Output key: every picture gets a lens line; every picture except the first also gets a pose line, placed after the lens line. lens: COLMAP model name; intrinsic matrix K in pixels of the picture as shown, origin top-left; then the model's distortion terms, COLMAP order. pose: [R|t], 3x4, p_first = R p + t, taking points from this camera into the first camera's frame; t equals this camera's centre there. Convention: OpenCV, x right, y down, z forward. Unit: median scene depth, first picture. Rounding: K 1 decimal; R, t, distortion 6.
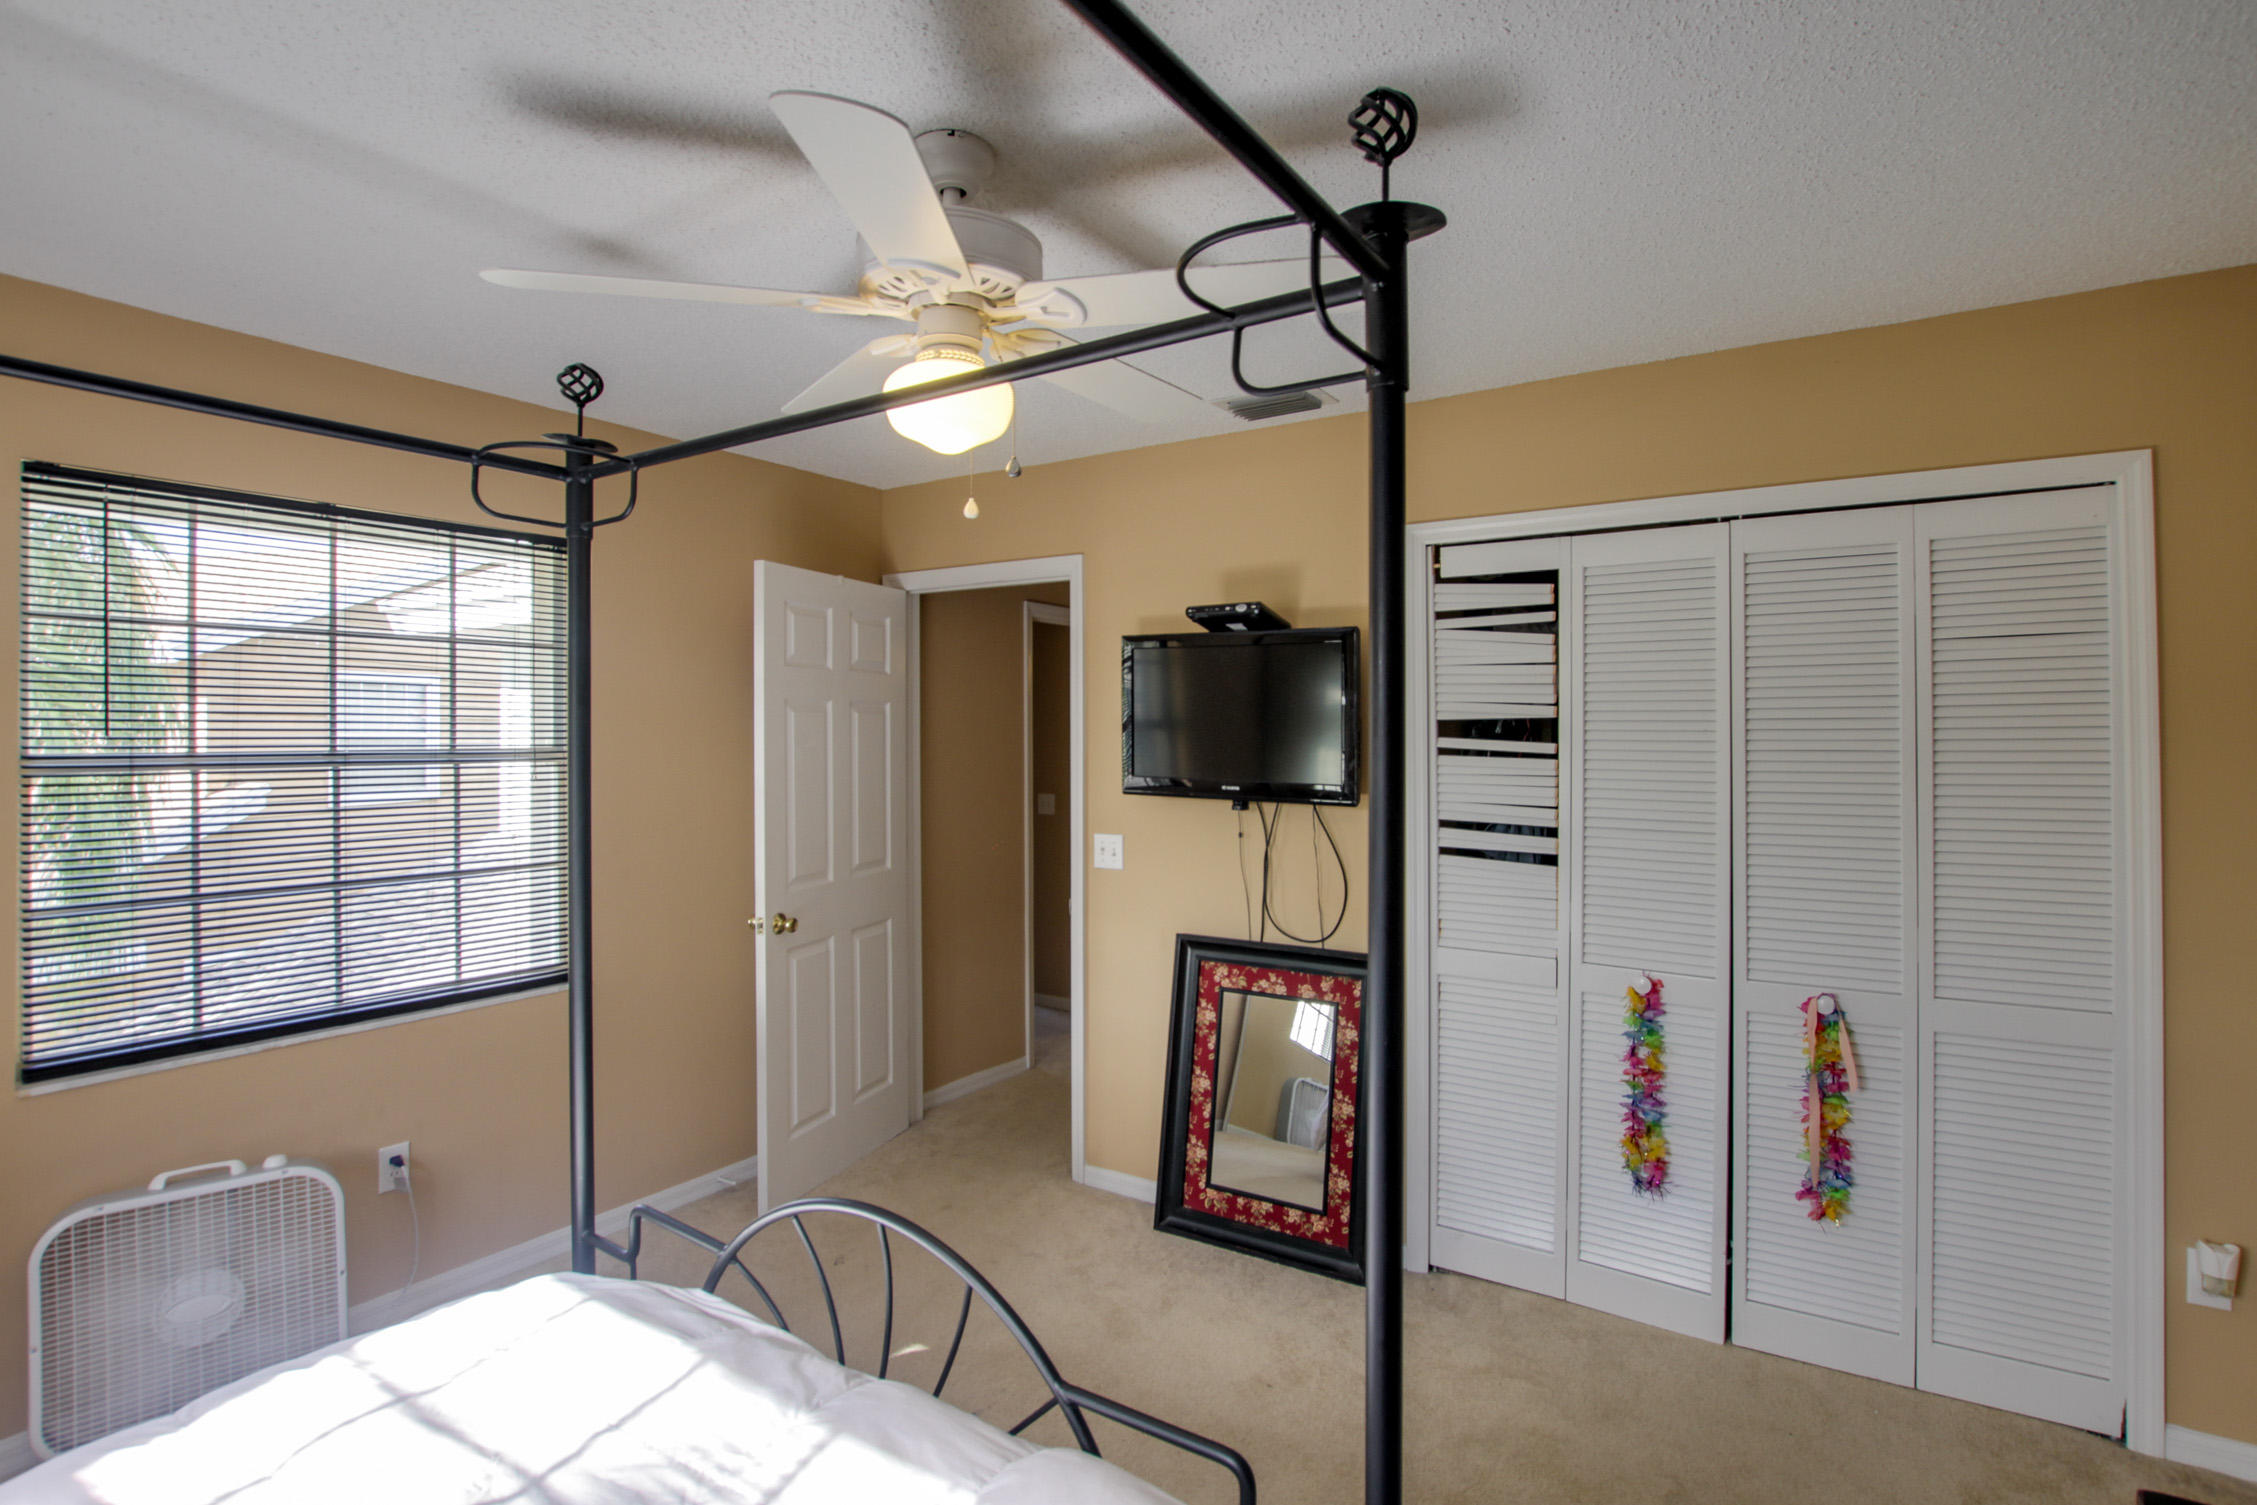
lens RADIAL K [[1096.4, 0, 1142.8], [0, 1096.4, 724.9], [0, 0, 1]] dist [-0.025786, 0.001925]
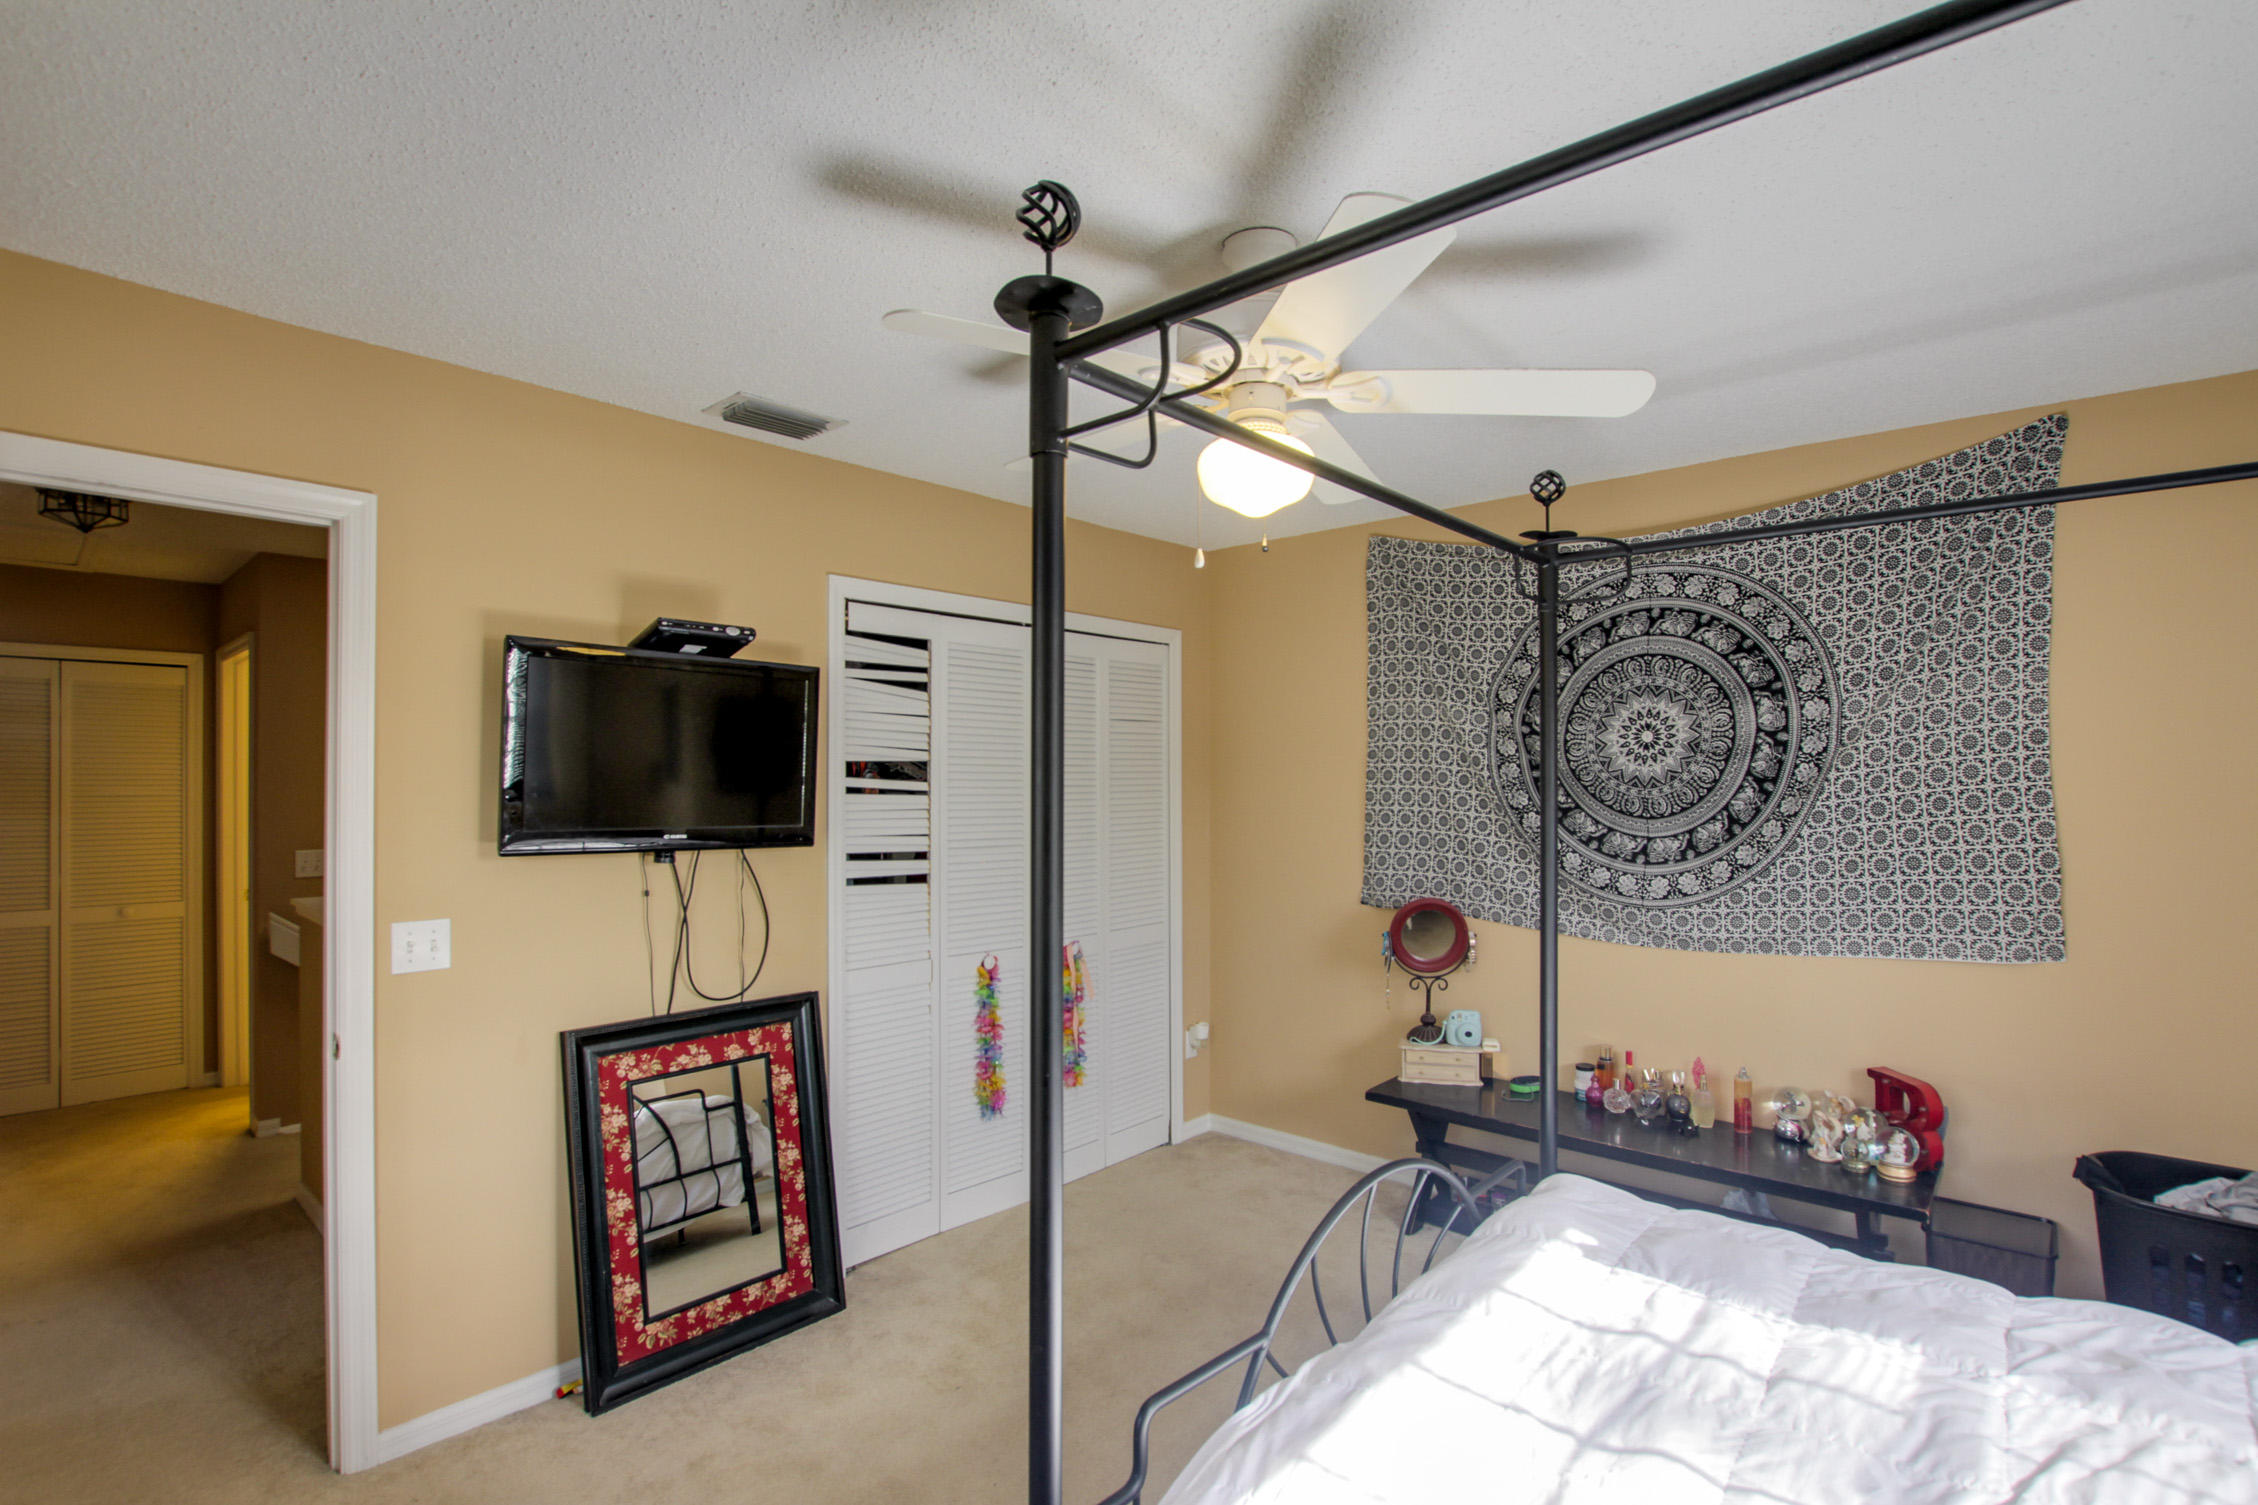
lens RADIAL K [[1096.9, 0, 1127.6], [0, 1096.9, 765.2], [0, 0, 1]] dist [-0.025786, 0.001925]
pose [[0.143817, 0.013240, 0.989516, -0.739407], [-0.008905, 0.999887, -0.012085, 0.009886], [-0.989564, -0.007074, 0.143919, 0.555190]]
